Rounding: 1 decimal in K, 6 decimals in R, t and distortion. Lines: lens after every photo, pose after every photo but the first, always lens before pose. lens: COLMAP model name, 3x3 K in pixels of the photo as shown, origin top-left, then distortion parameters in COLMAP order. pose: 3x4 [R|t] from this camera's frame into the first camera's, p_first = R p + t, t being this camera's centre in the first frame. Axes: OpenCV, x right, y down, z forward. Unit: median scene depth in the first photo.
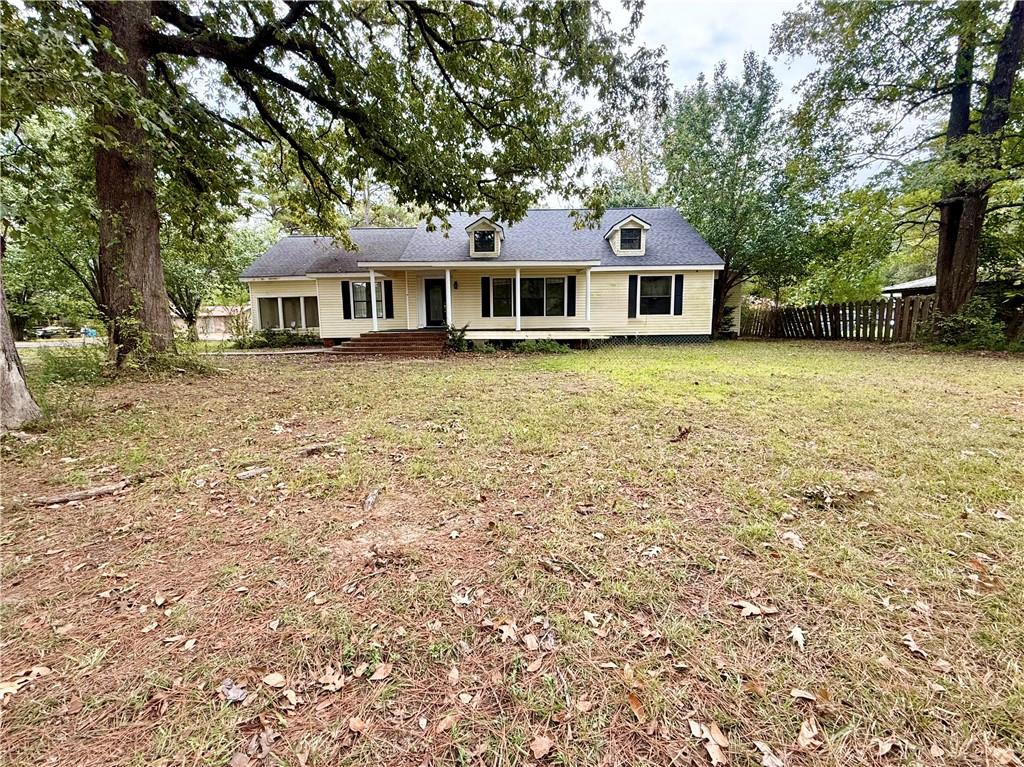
lens RADIAL K [[408.1, 0, 519.8], [0, 408.1, 381.4], [0, 0, 1]] dist [-0.002760, 0.000544]
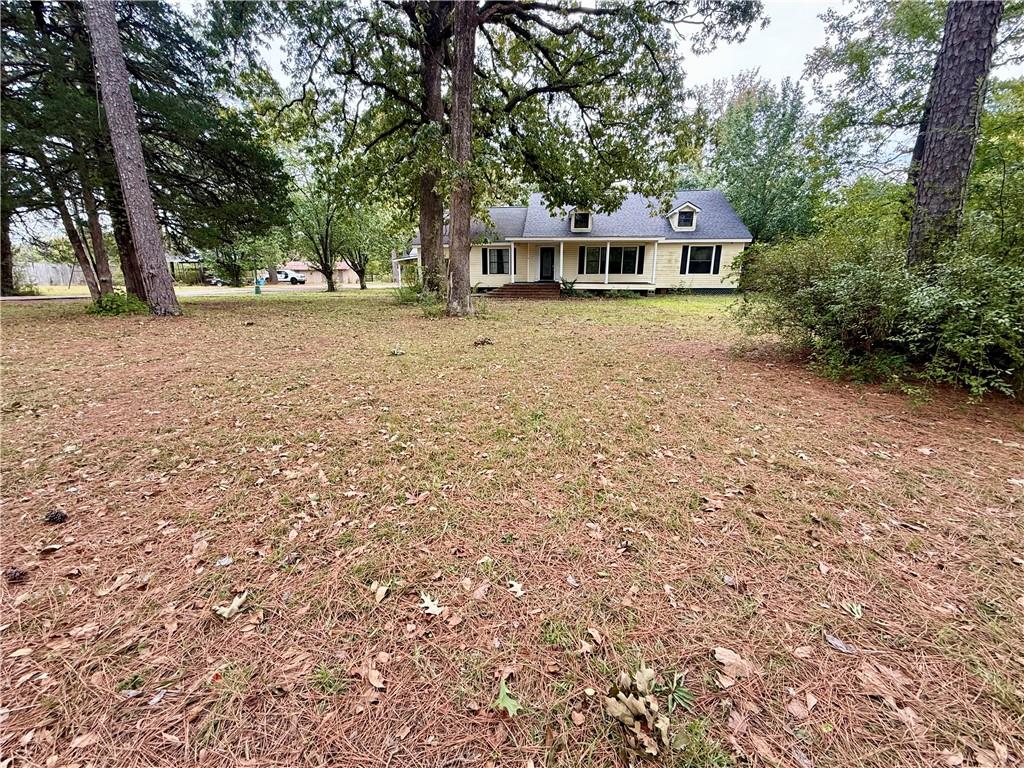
lens RADIAL K [[408.1, 0, 503.4], [0, 408.1, 385.4], [0, 0, 1]] dist [-0.002760, 0.000544]
pose [[0.994980, 0.034761, -0.093840, -0.215092], [-0.023574, 0.992758, 0.117792, 0.078470], [0.097255, -0.114989, 0.988595, -0.556744]]
